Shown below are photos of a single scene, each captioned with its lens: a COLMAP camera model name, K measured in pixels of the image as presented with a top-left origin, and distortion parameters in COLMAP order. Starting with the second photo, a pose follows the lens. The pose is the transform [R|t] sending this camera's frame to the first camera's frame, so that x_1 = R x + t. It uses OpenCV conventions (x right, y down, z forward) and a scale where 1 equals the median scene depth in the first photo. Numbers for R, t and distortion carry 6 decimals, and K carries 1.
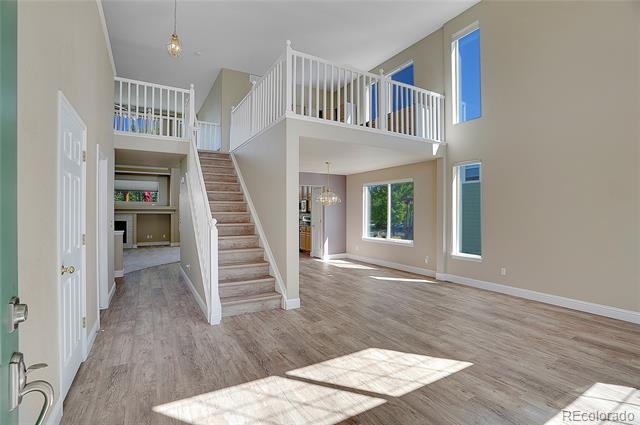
lens RADIAL K [[295.4, 0, 319.4], [0, 295.4, 213.7], [0, 0, 1]] dist [-0.066973, 0.025821]
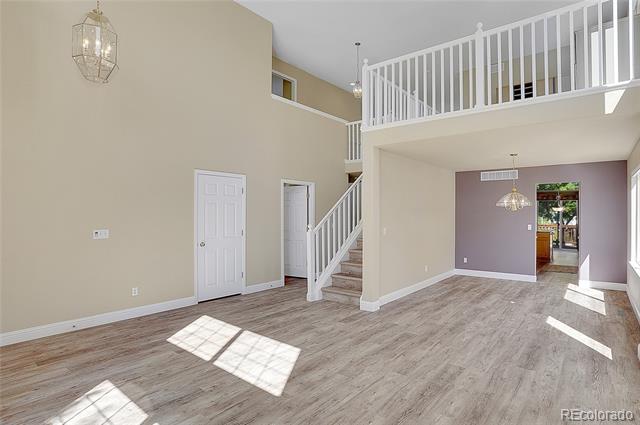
lens RADIAL K [[319.5, 0, 384.3], [0, 319.5, 213.2], [0, 0, 1]] dist [-0.063465, 0.024560]
pose [[0.464231, -0.004386, -0.885703, 0.947599], [-0.005141, 0.999958, -0.007646, -0.019508], [0.885699, 0.008103, 0.464189, 0.519120]]
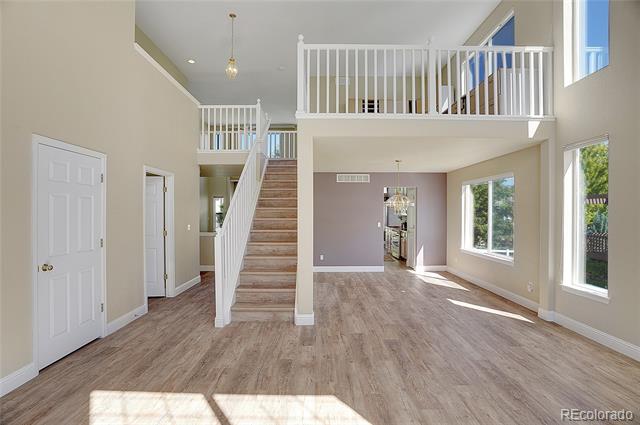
lens RADIAL K [[295.4, 0, 319.4], [0, 295.4, 213.7], [0, 0, 1]] dist [-0.066973, 0.025821]
pose [[0.869442, 0.000377, -0.494035, 0.400174], [-0.001856, 0.999995, -0.002503, -0.023372], [0.494032, 0.003094, 0.869438, 0.221722]]
